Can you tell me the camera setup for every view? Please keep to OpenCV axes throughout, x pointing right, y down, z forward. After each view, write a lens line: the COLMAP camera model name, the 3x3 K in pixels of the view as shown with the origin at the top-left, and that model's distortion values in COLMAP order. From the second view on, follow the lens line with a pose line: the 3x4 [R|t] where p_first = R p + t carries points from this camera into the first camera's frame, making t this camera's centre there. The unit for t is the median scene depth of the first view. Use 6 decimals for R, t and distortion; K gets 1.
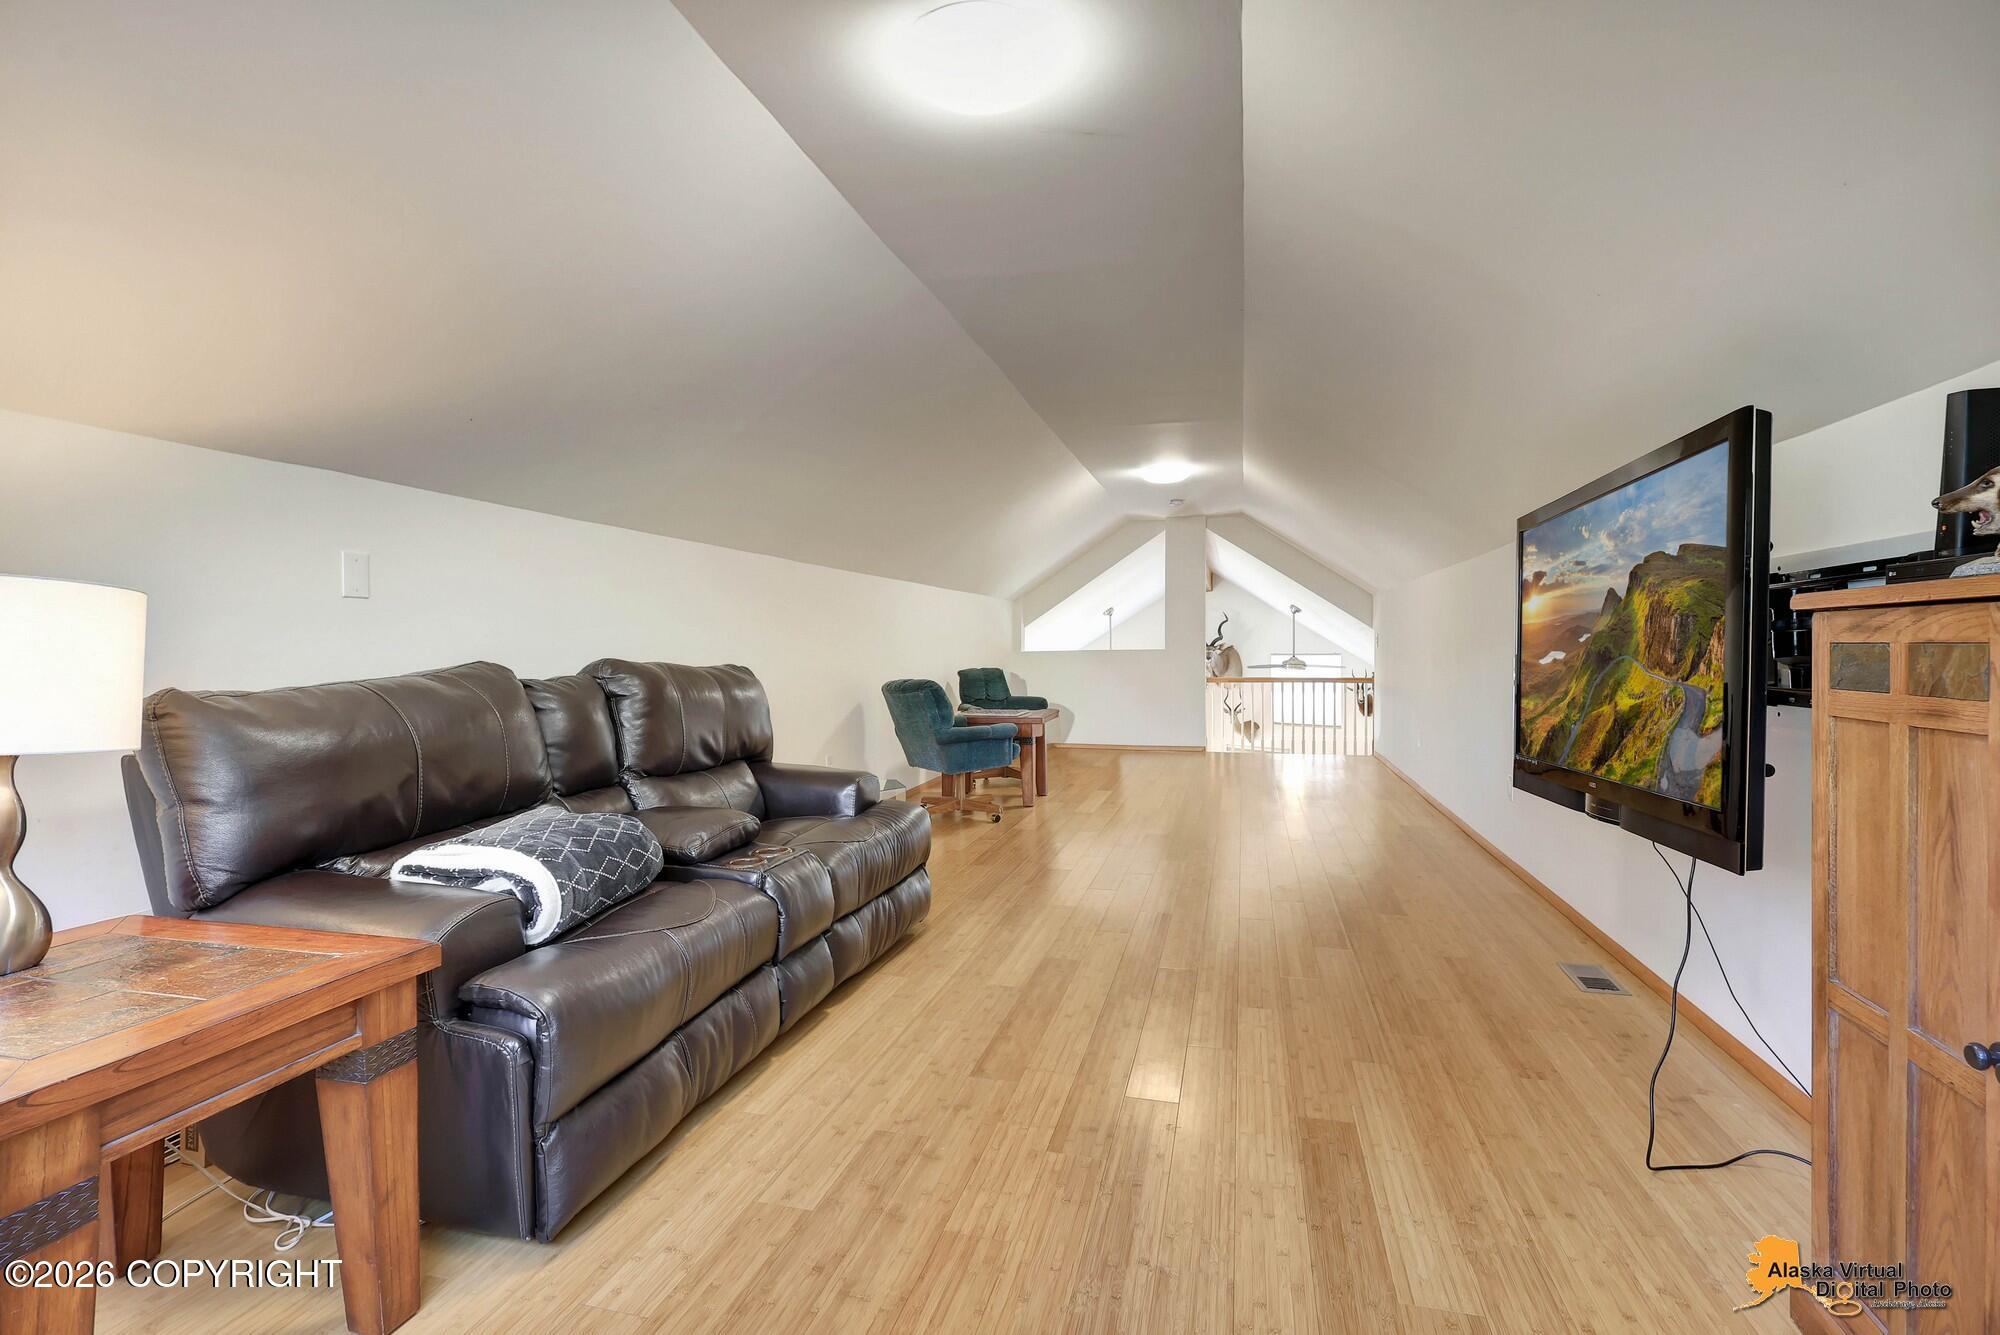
lens RADIAL K [[954.9, 0, 998.1], [0, 954.9, 661.5], [0, 0, 1]] dist [-0.002029, -0.000501]
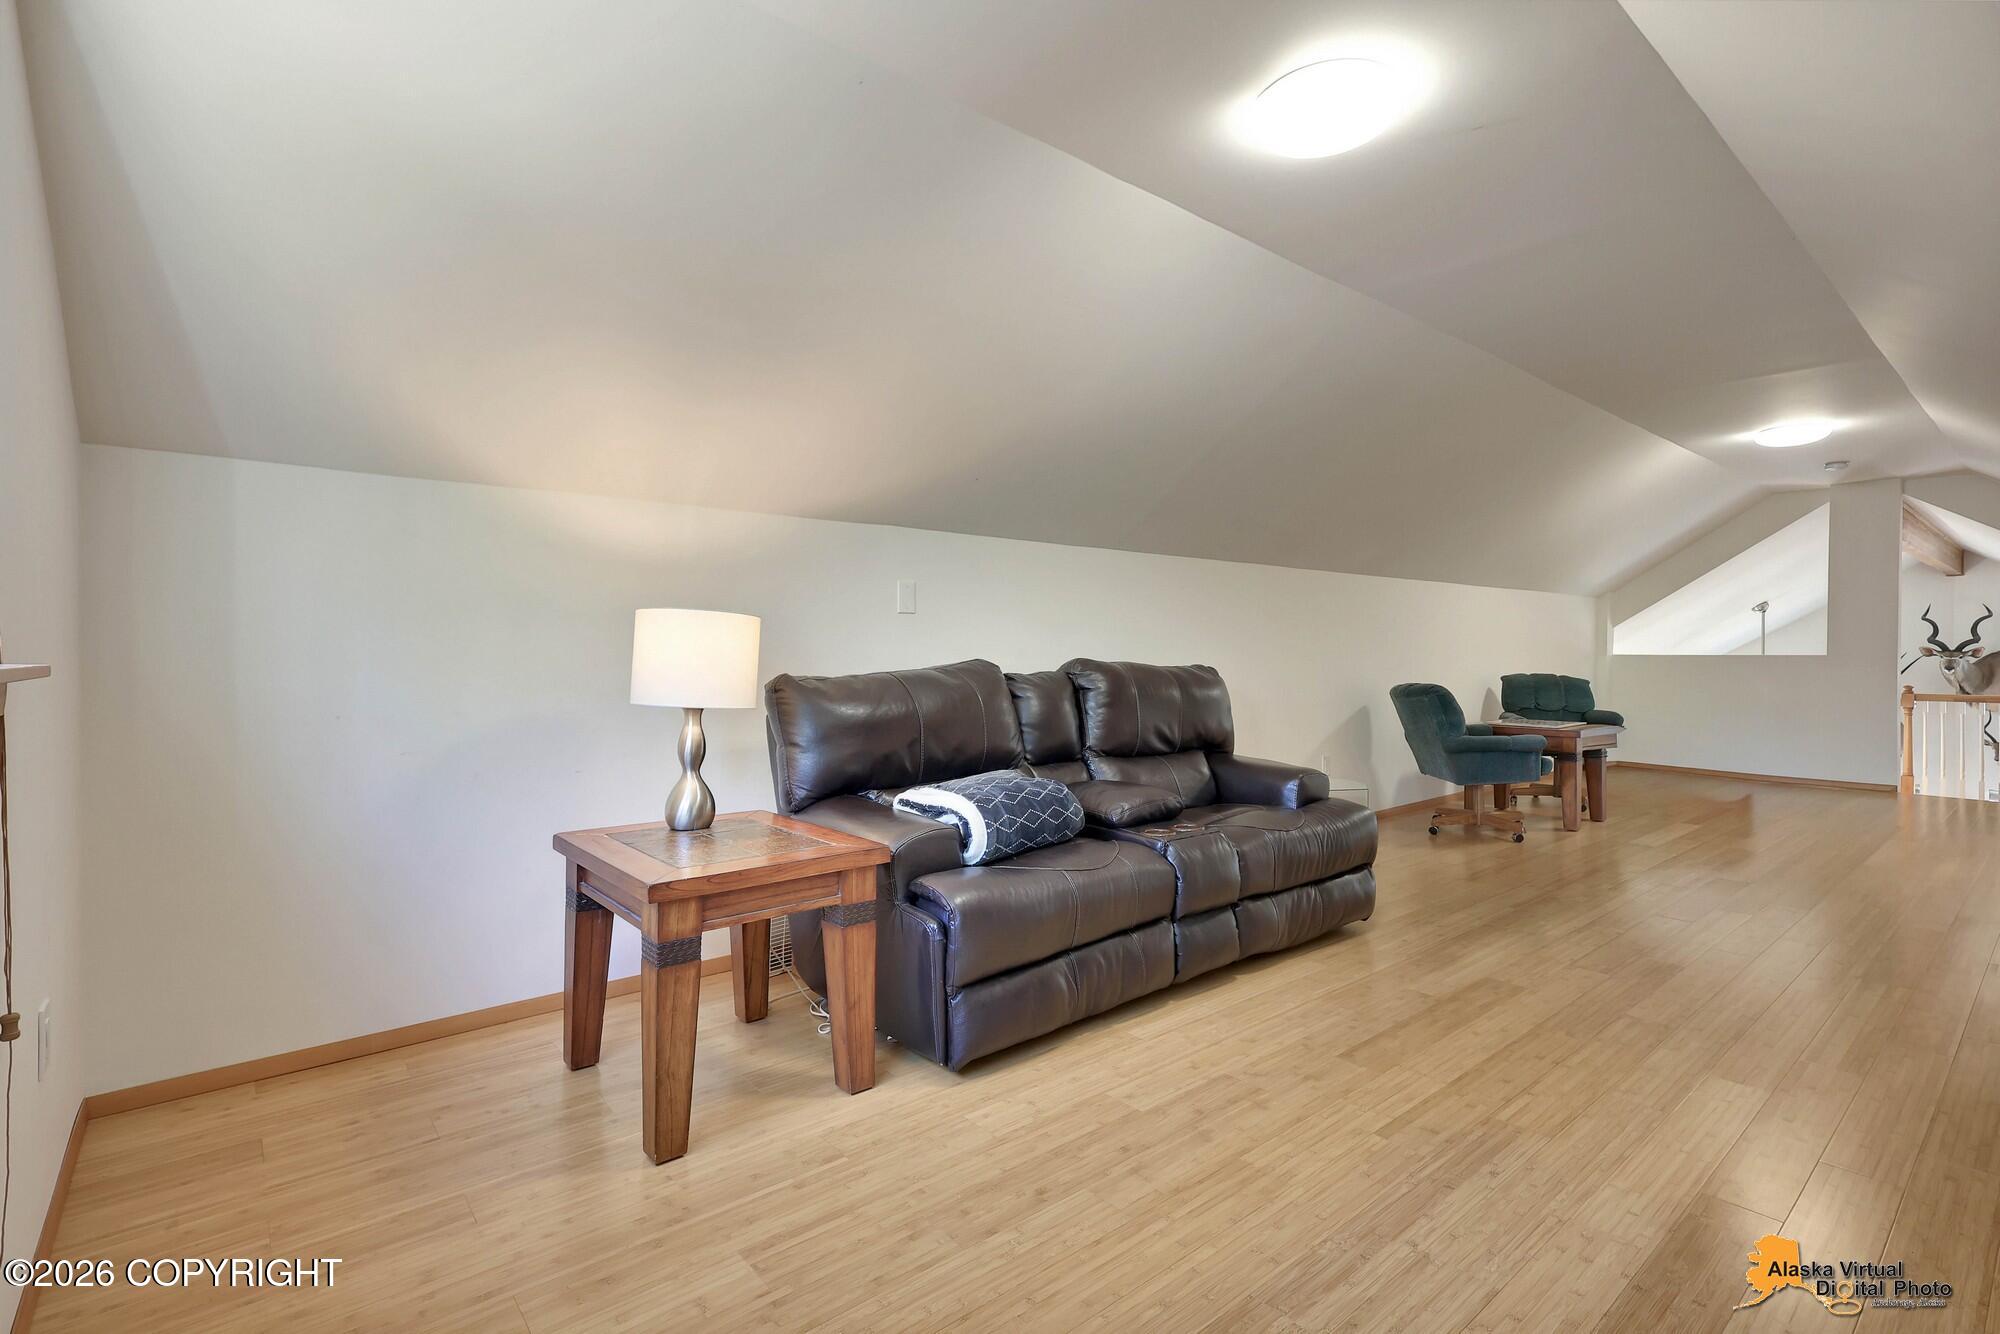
lens RADIAL K [[943.0, 0, 994.7], [0, 943.0, 657.3], [0, 0, 1]] dist [0.000894, 0.000577]
pose [[0.819617, 0.011679, -0.572793, 0.271901], [-0.014719, 0.999891, -0.000673, -0.002582], [0.572723, 0.008983, 0.819700, -0.084103]]
